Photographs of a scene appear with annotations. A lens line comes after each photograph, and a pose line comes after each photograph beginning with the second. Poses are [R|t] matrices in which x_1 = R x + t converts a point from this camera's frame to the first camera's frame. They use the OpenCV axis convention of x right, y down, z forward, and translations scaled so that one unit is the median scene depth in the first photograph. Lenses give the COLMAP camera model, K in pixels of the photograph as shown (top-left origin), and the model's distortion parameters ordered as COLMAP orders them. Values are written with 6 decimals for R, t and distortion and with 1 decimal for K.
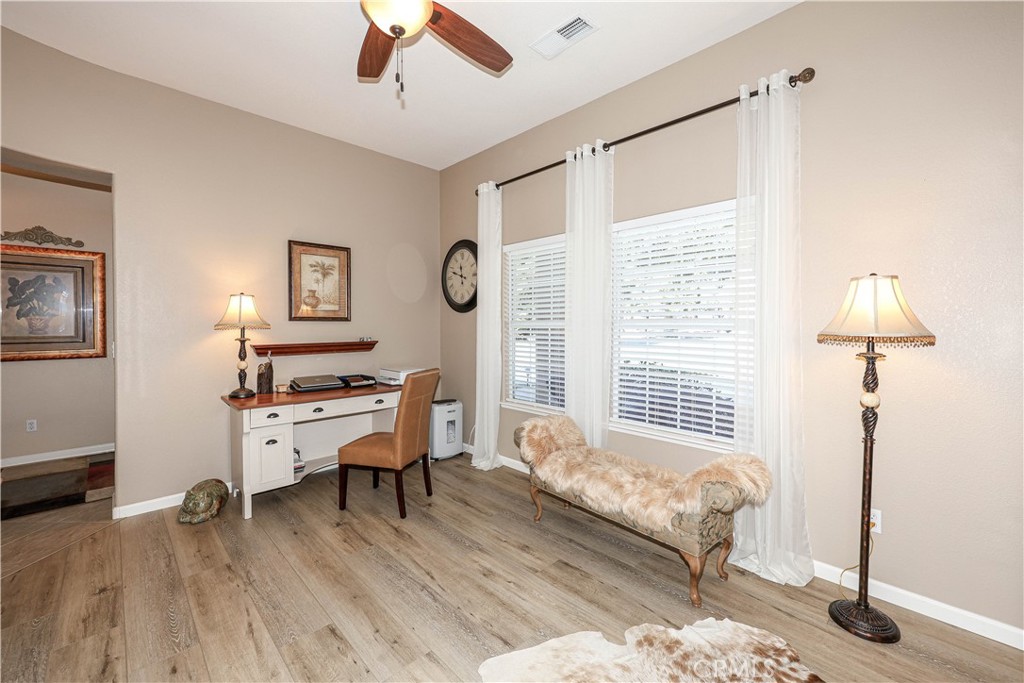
lens RADIAL K [[421.6, 0, 515.8], [0, 421.6, 330.7], [0, 0, 1]] dist [-0.002474, -0.000195]
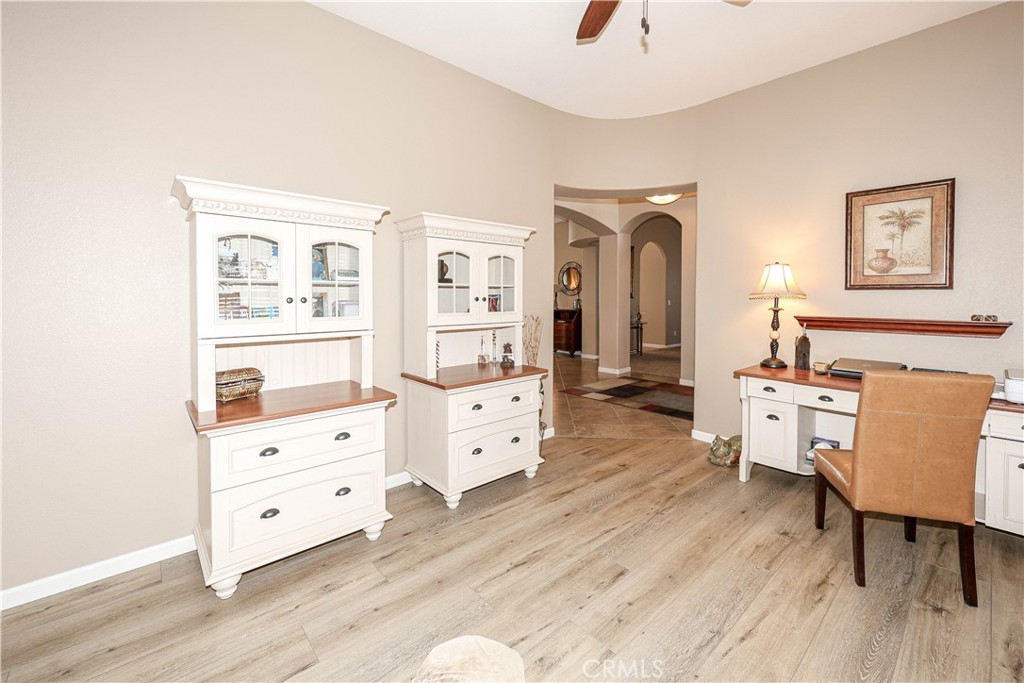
lens RADIAL K [[420.1, 0, 516.7], [0, 420.1, 303.7], [0, 0, 1]] dist [-0.001252, -0.000117]
pose [[-0.047700, 0.021242, -0.998636, 0.369629], [-0.017950, 0.999594, 0.022120, -0.002833], [0.998700, 0.018981, -0.047299, 0.437695]]
